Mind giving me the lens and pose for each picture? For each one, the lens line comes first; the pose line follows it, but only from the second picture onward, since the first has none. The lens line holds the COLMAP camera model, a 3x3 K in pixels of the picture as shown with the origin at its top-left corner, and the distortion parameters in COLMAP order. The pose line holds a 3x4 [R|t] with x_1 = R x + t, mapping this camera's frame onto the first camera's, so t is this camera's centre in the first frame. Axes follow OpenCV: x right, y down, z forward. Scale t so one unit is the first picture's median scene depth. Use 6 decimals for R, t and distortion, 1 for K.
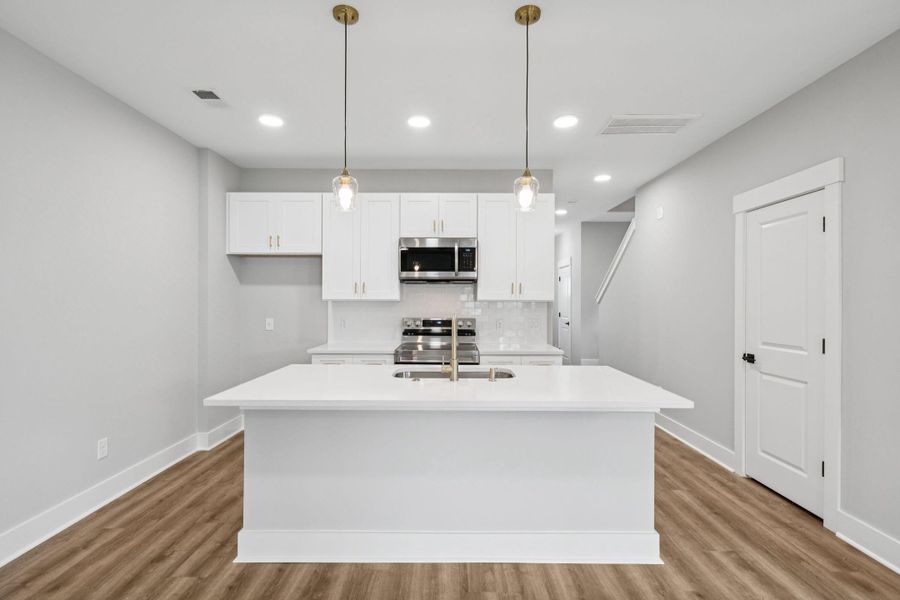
lens RADIAL K [[425.2, 0, 445.7], [0, 425.2, 301.4], [0, 0, 1]] dist [-0.002421, 0.000011]
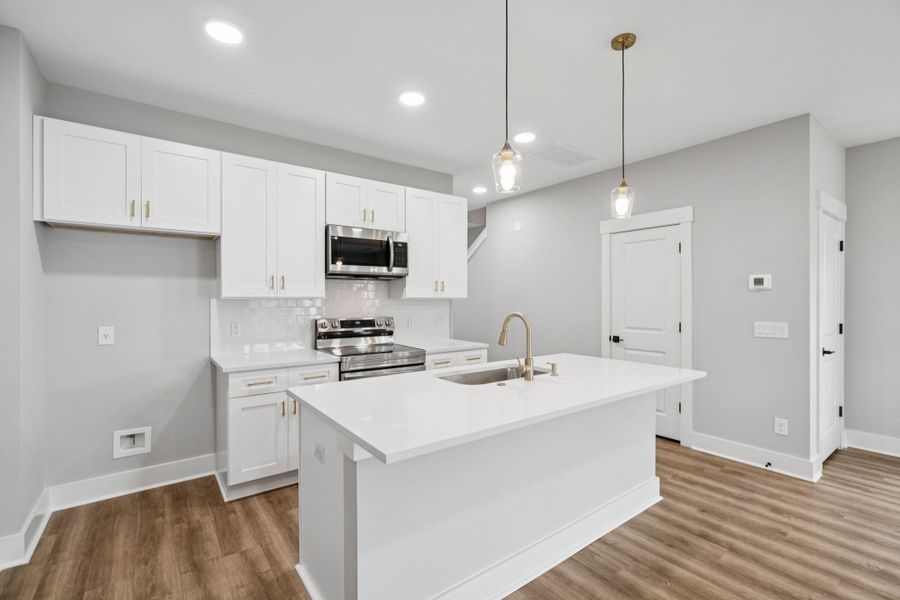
lens RADIAL K [[402.2, 0, 448.9], [0, 402.2, 301.0], [0, 0, 1]] dist [-0.007314, 0.001150]
pose [[0.797178, -0.007590, 0.603696, -0.405262], [0.003064, 0.999959, 0.008527, -0.003043], [-0.603736, -0.004948, 0.797169, 0.220969]]
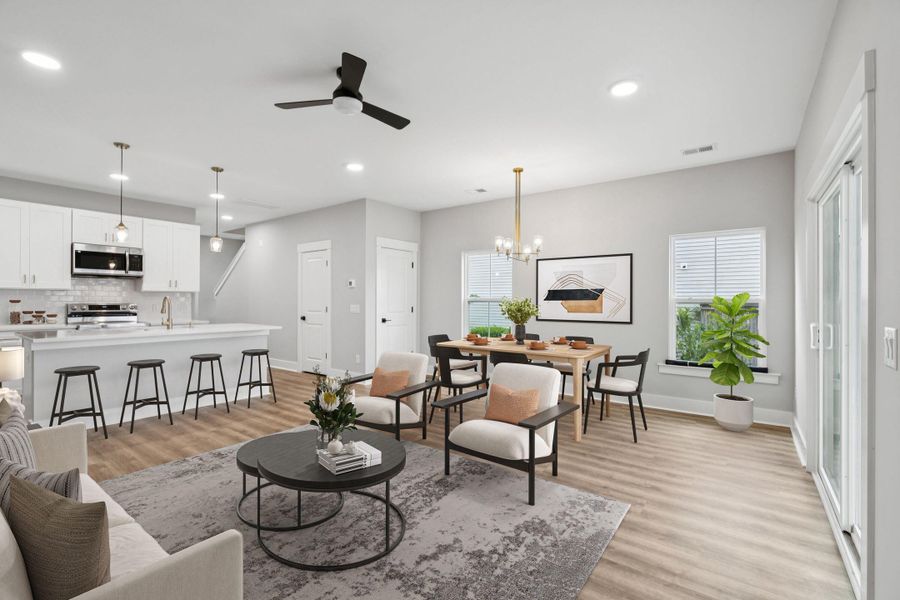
lens RADIAL K [[402.2, 0, 450.9], [0, 402.2, 299.8], [0, 0, 1]] dist [-0.007314, 0.001150]
pose [[0.588302, -0.000074, 0.808642, -0.428535], [-0.002094, 0.999997, 0.001615, 0.024888], [-0.808639, -0.002644, 0.588299, -0.695016]]
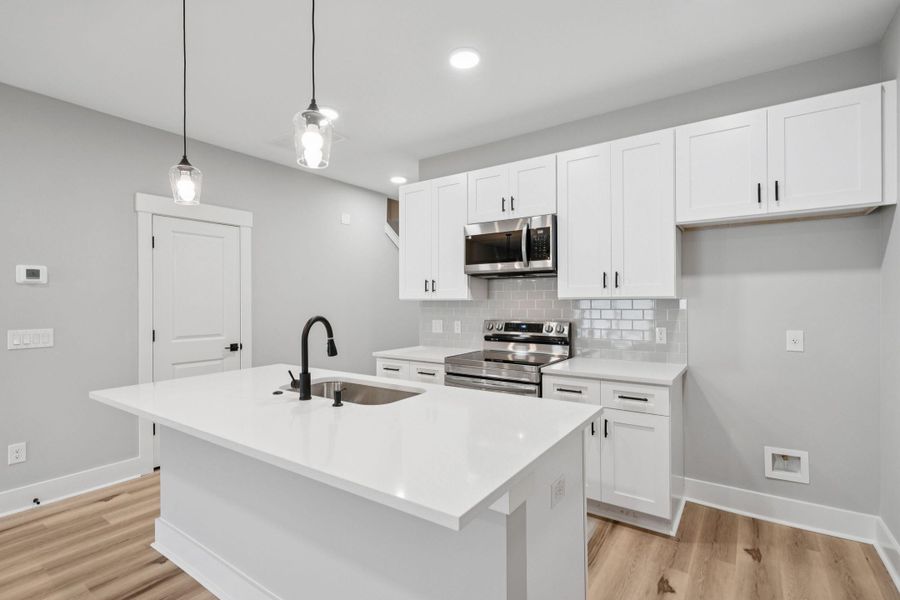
lens RADIAL K [[425.2, 0, 450.6], [0, 425.2, 305.2], [0, 0, 1]] dist [-0.002421, 0.000011]
pose [[0.825965, -0.007051, -0.563678, 0.345699], [0.014585, 0.999854, 0.008864, 0.000709], [0.563533, -0.015542, 0.825947, 0.288712]]
